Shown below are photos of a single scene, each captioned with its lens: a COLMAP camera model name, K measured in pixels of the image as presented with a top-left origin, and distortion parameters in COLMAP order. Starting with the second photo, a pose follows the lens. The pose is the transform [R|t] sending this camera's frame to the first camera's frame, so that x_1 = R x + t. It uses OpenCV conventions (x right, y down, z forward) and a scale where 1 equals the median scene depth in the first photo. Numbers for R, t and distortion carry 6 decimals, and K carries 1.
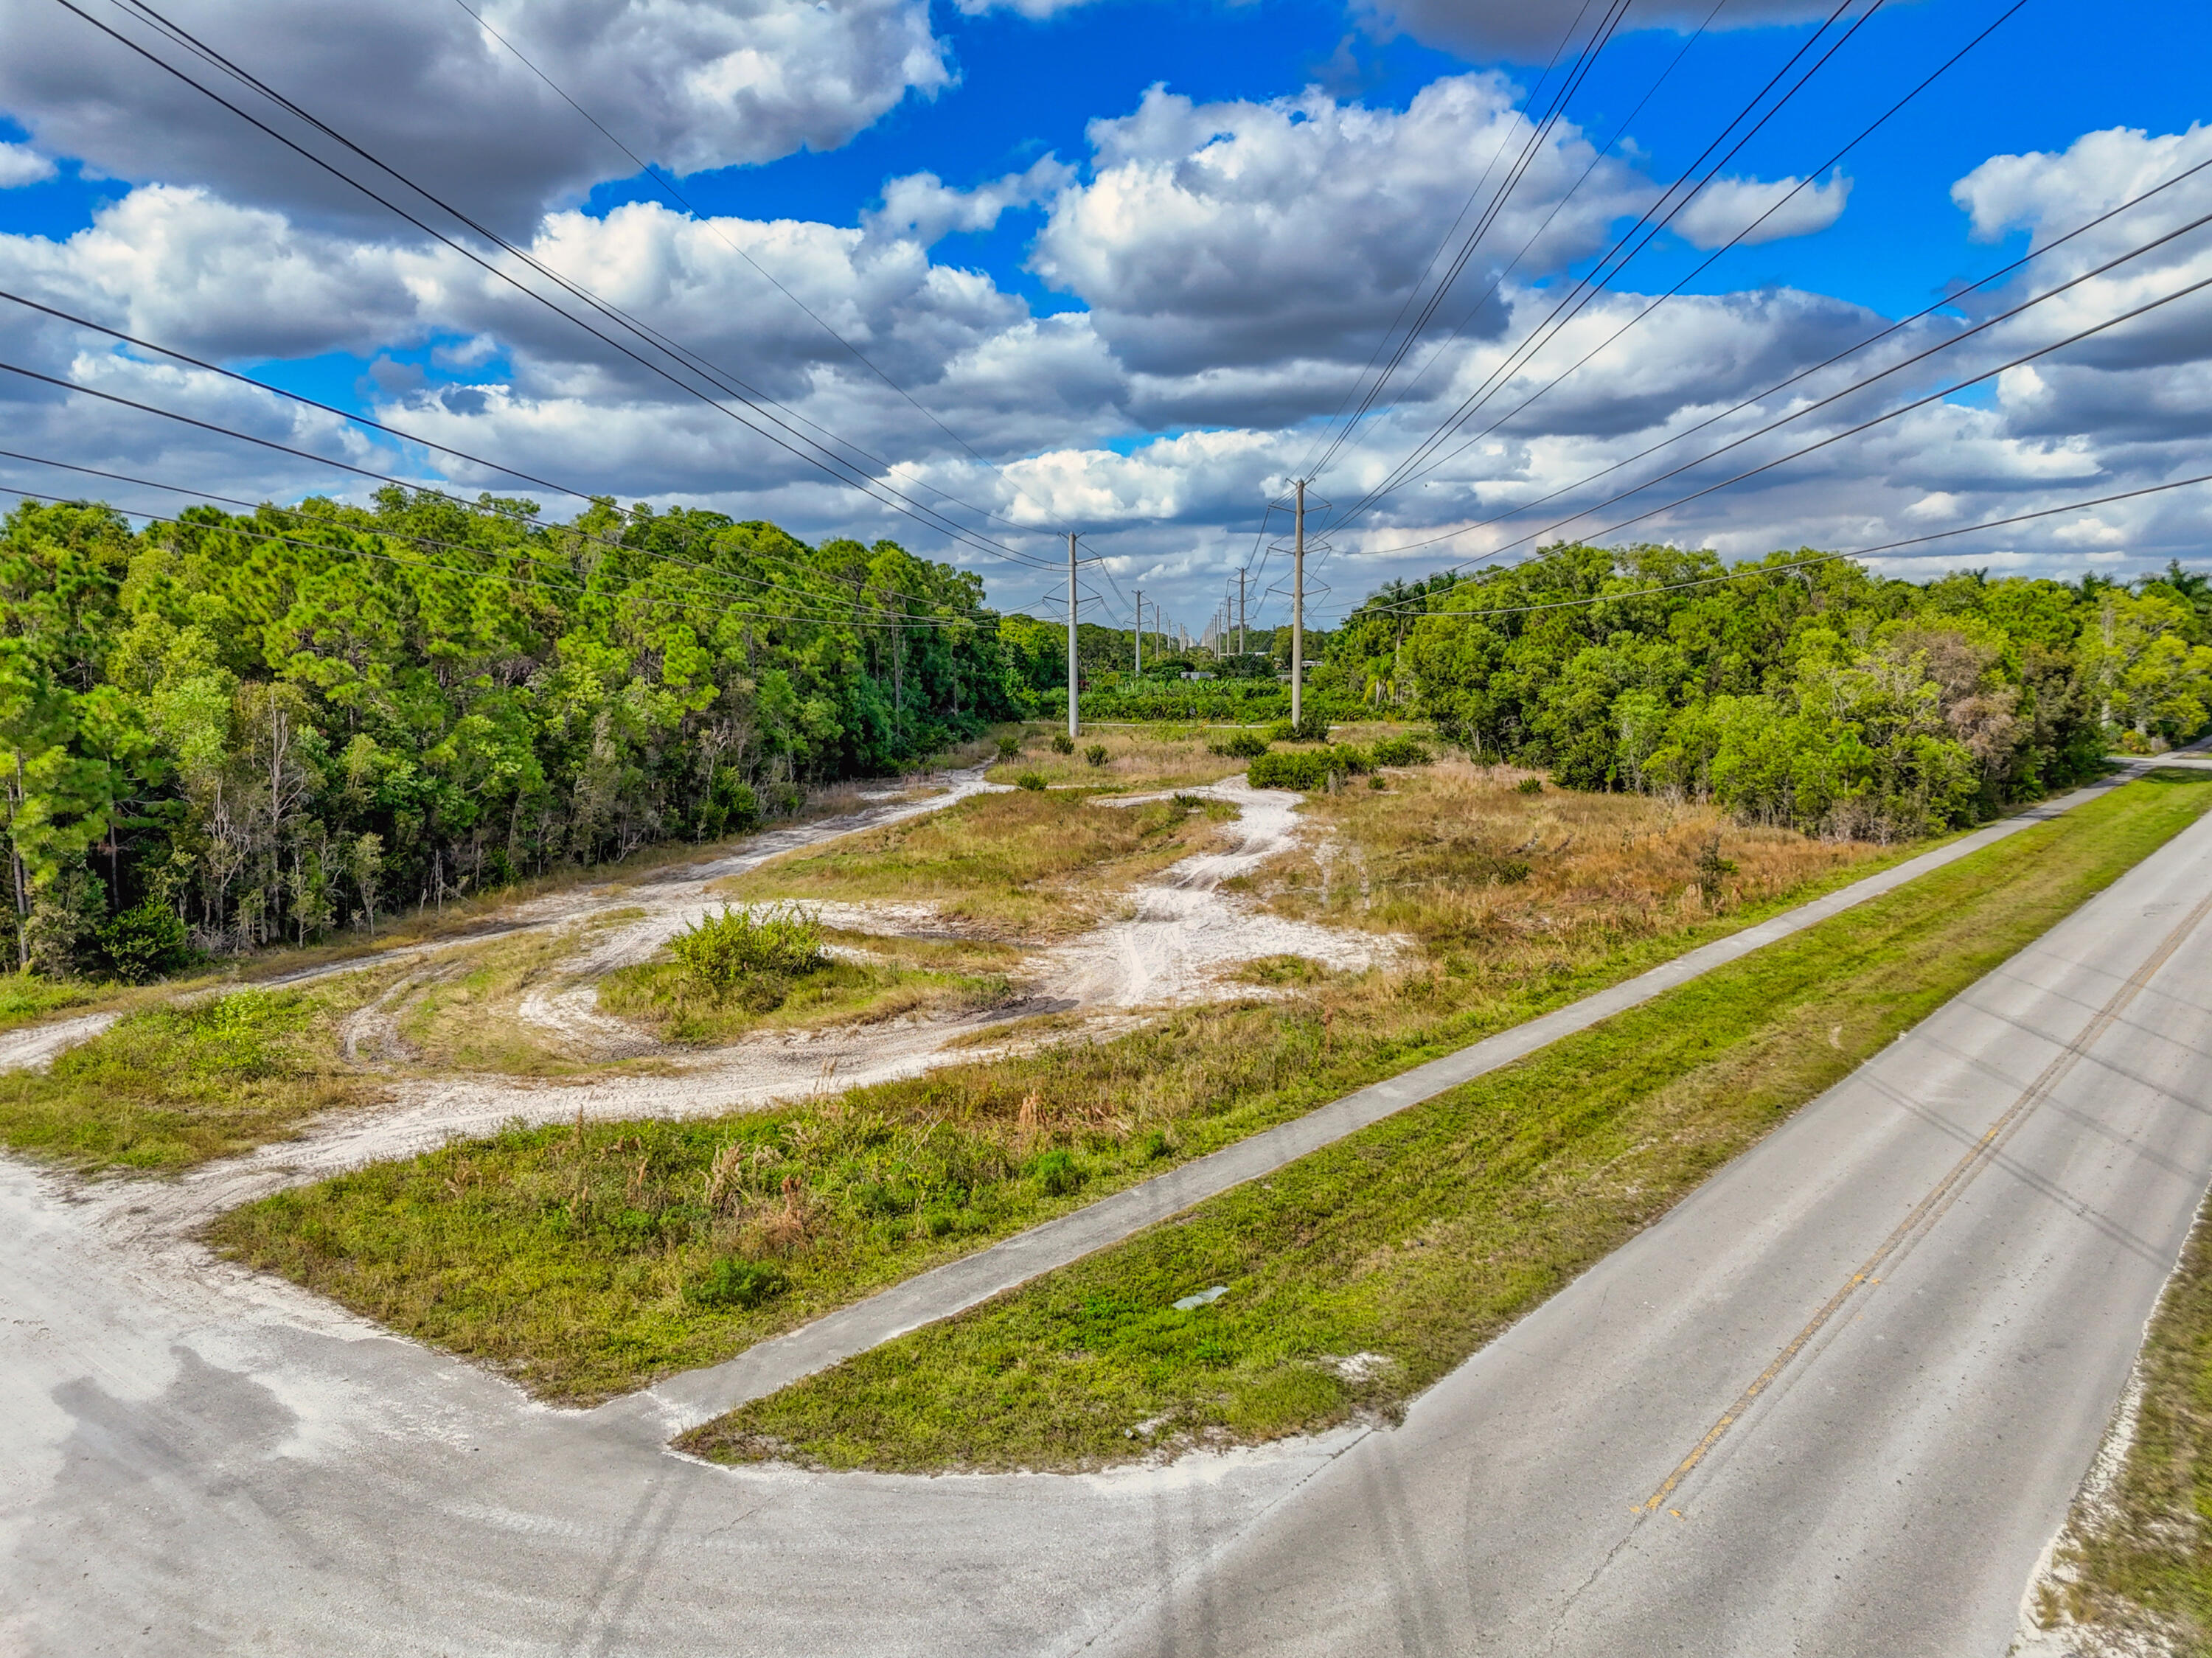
lens RADIAL K [[1663.7, 0, 1106.0], [0, 1663.7, 829.0], [0, 0, 1]] dist [0.029578, -0.000171]
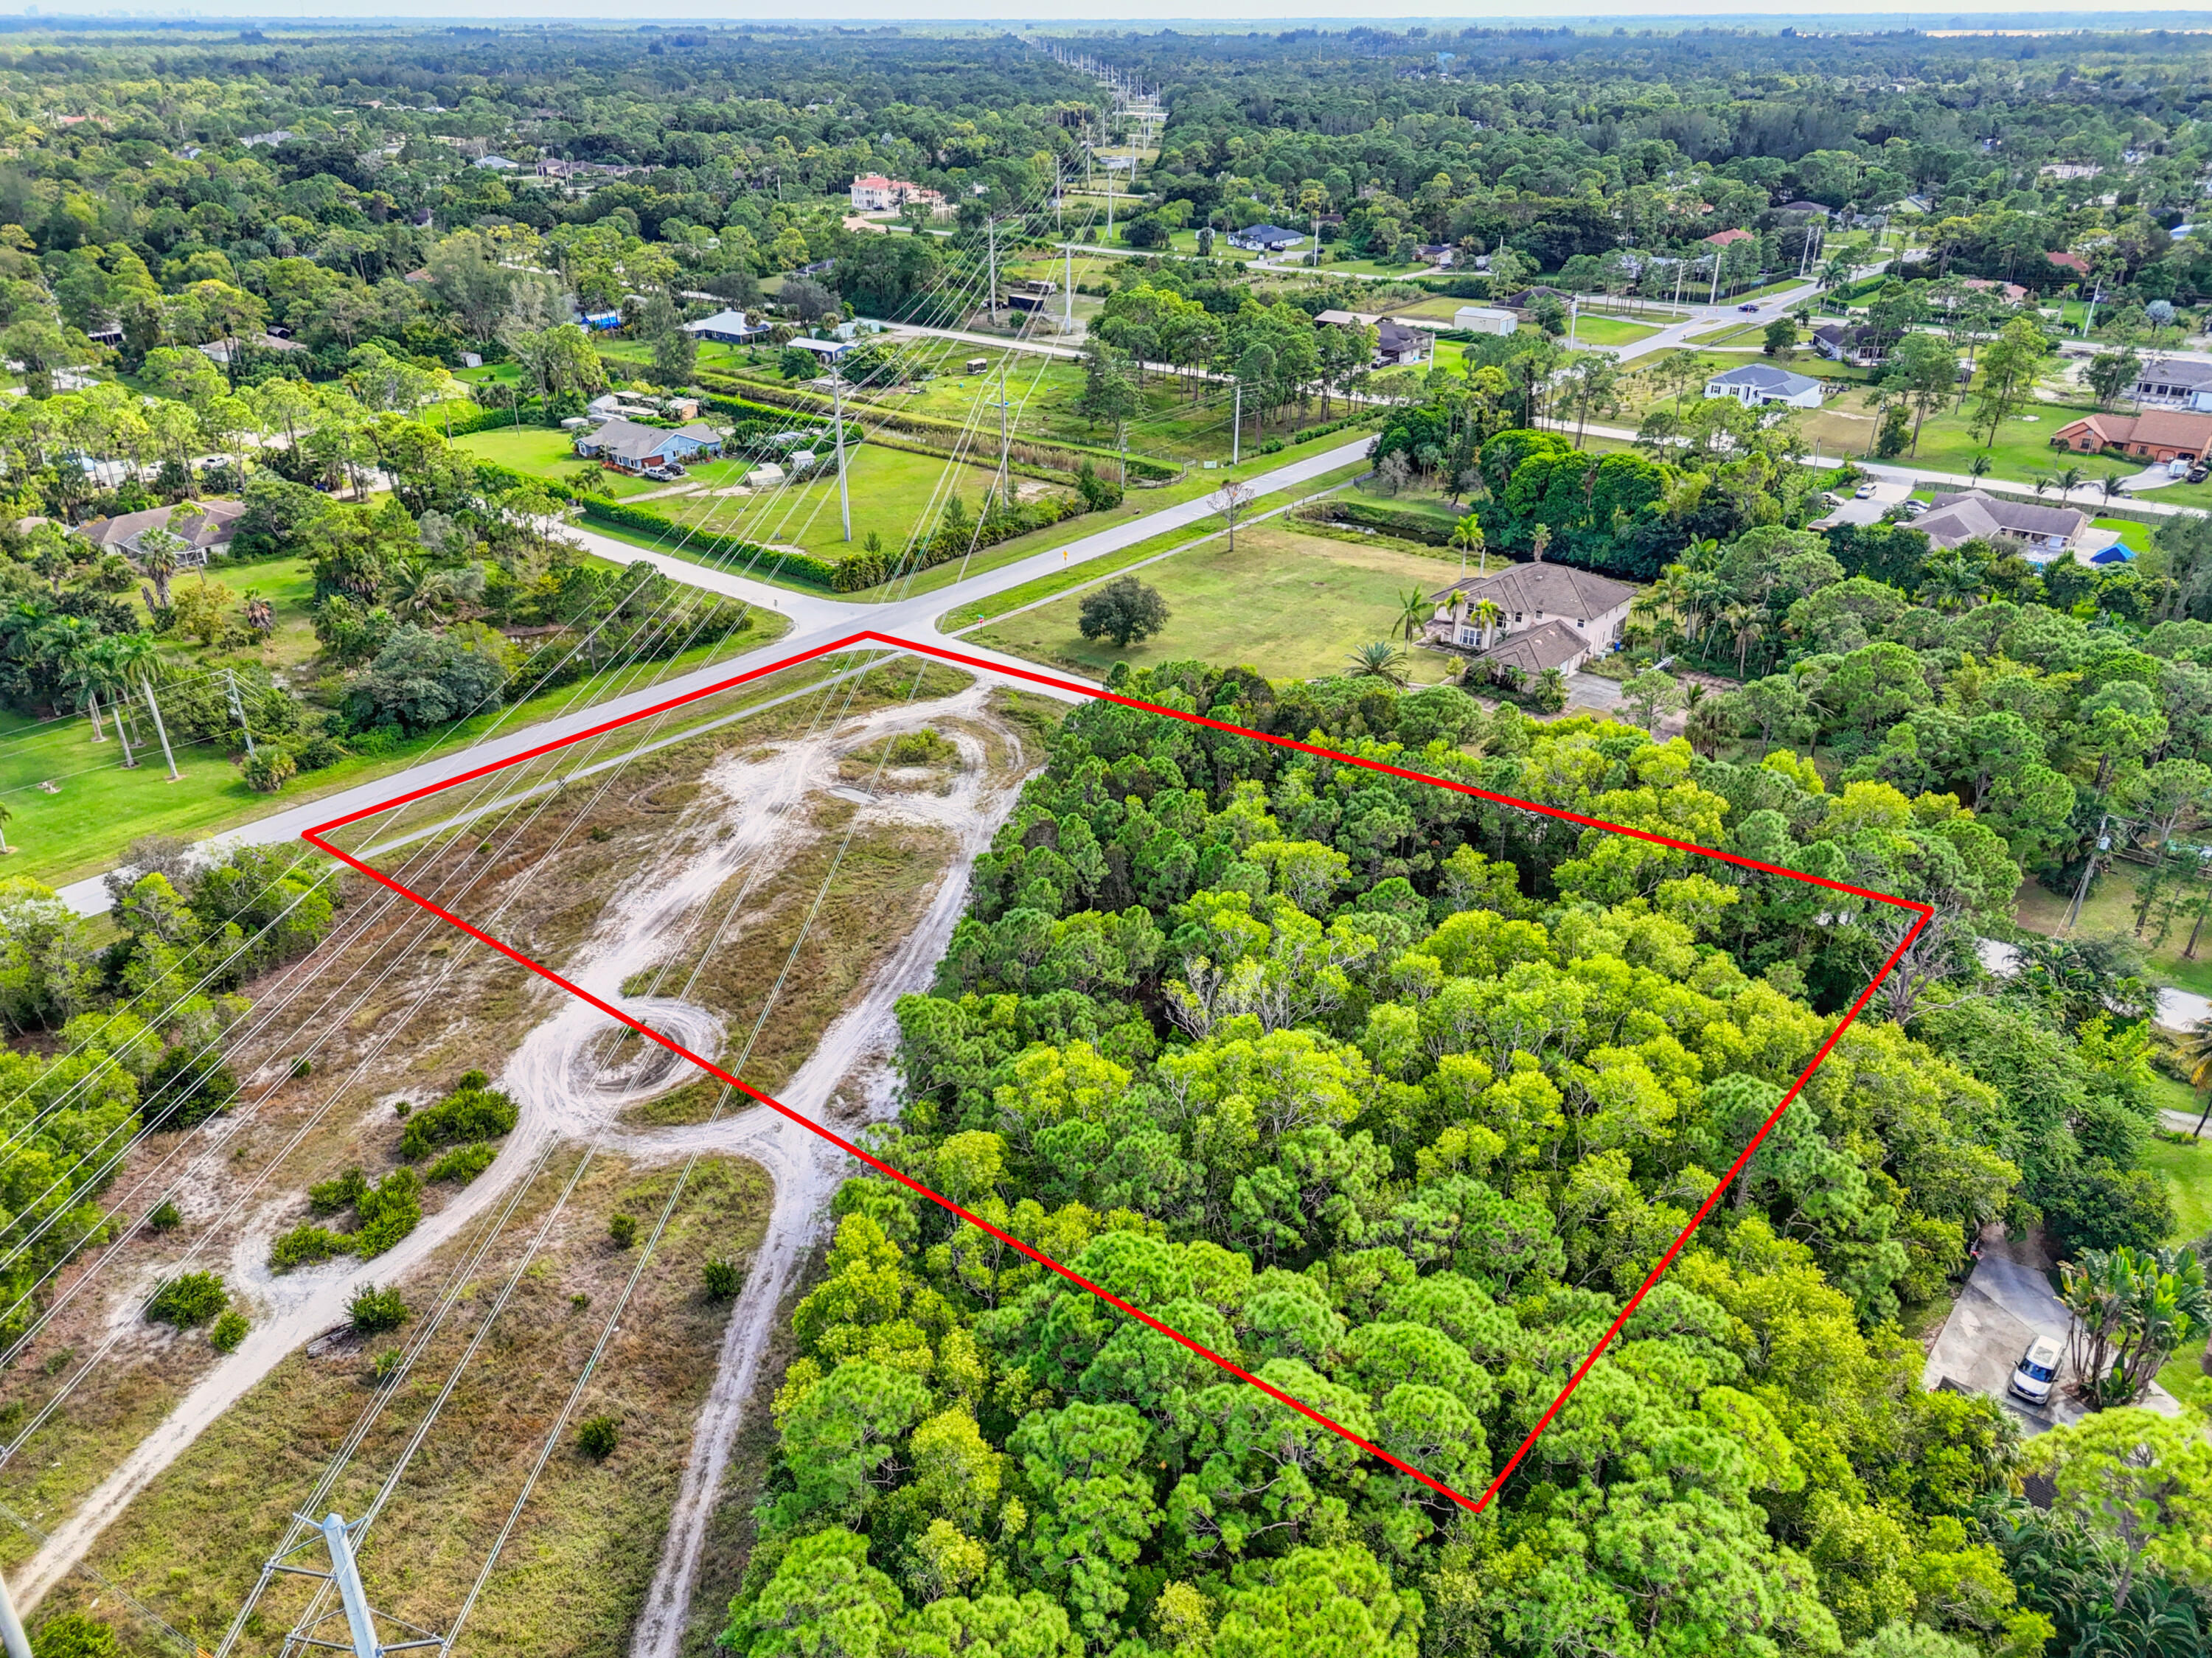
lens RADIAL K [[1612.4, 0, 1115.8], [0, 1612.4, 841.6], [0, 0, 1]] dist [0.065211, -0.059781]
pose [[-0.999991, 0.002444, 0.003601, -1.268162], [0.004041, 0.828716, 0.559655, -3.265971], [-0.001616, 0.559665, -0.828718, 7.786619]]
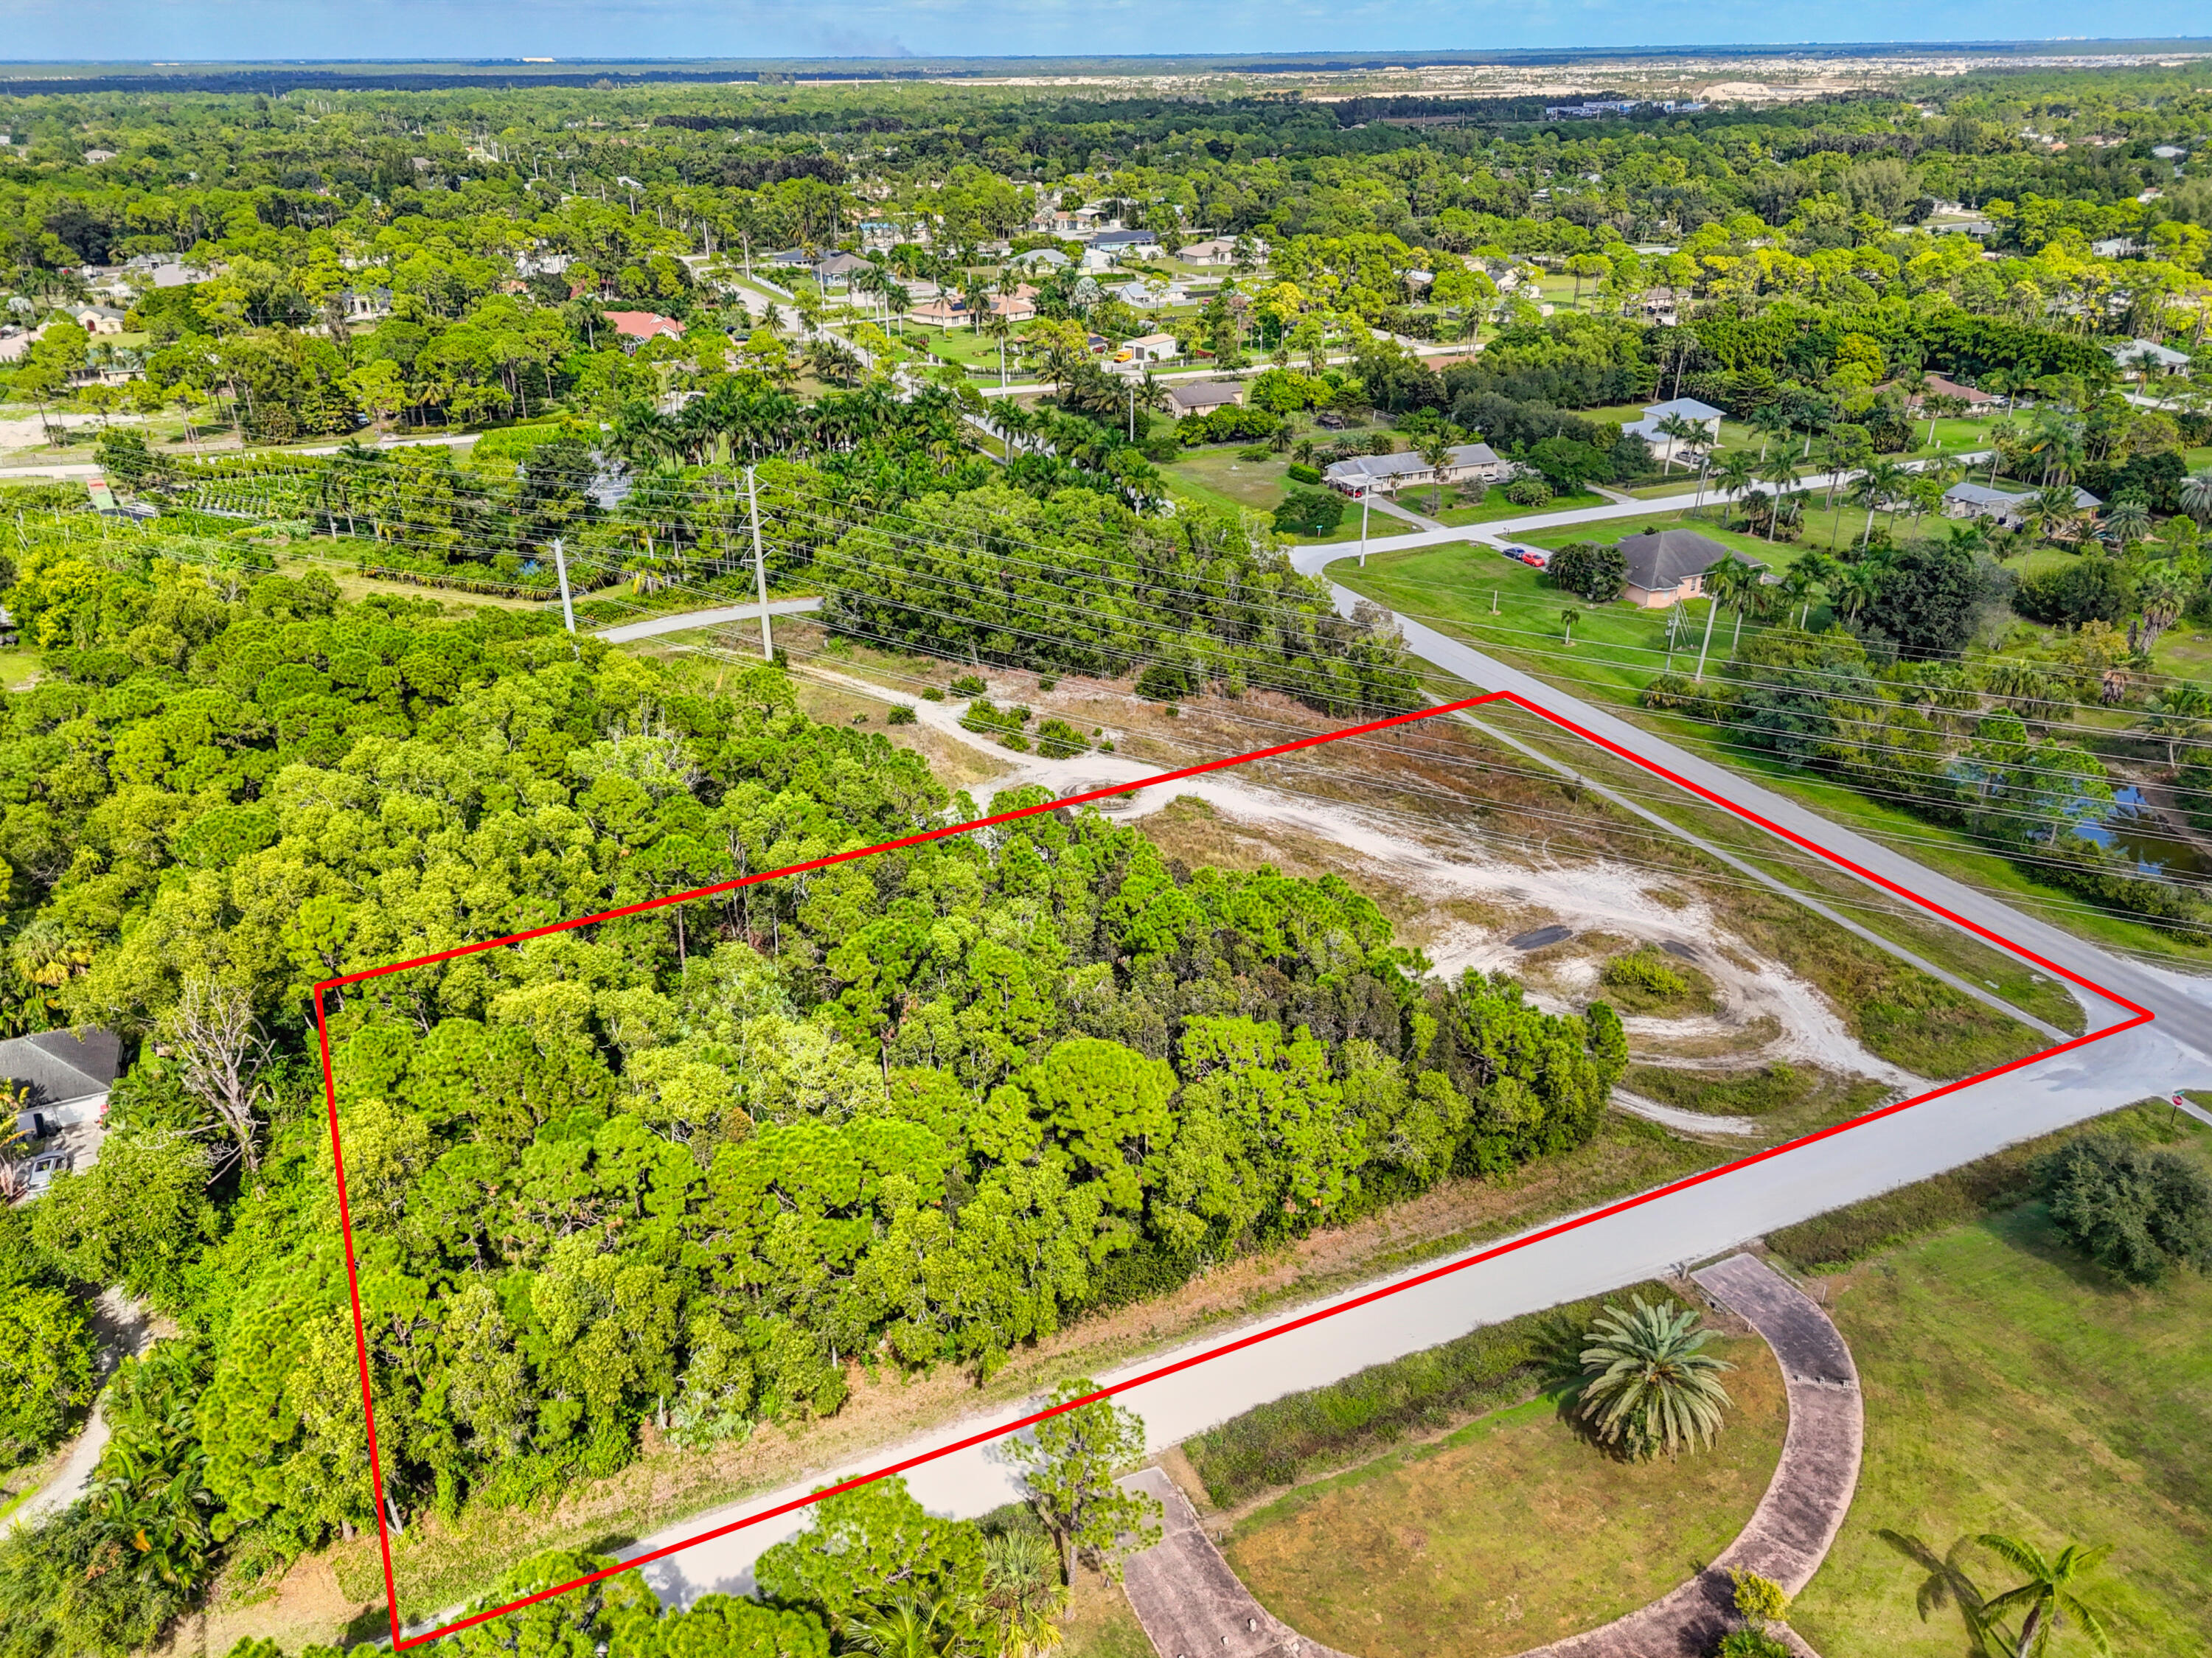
lens RADIAL K [[1612.4, 0, 1115.8], [0, 1612.4, 841.6], [0, 0, 1]] dist [0.065211, -0.059781]
pose [[0.449209, -0.387616, 0.804963, -5.059893], [0.119993, 0.918996, 0.375564, -2.325547], [-0.885332, -0.072117, 0.459332, 1.155784]]
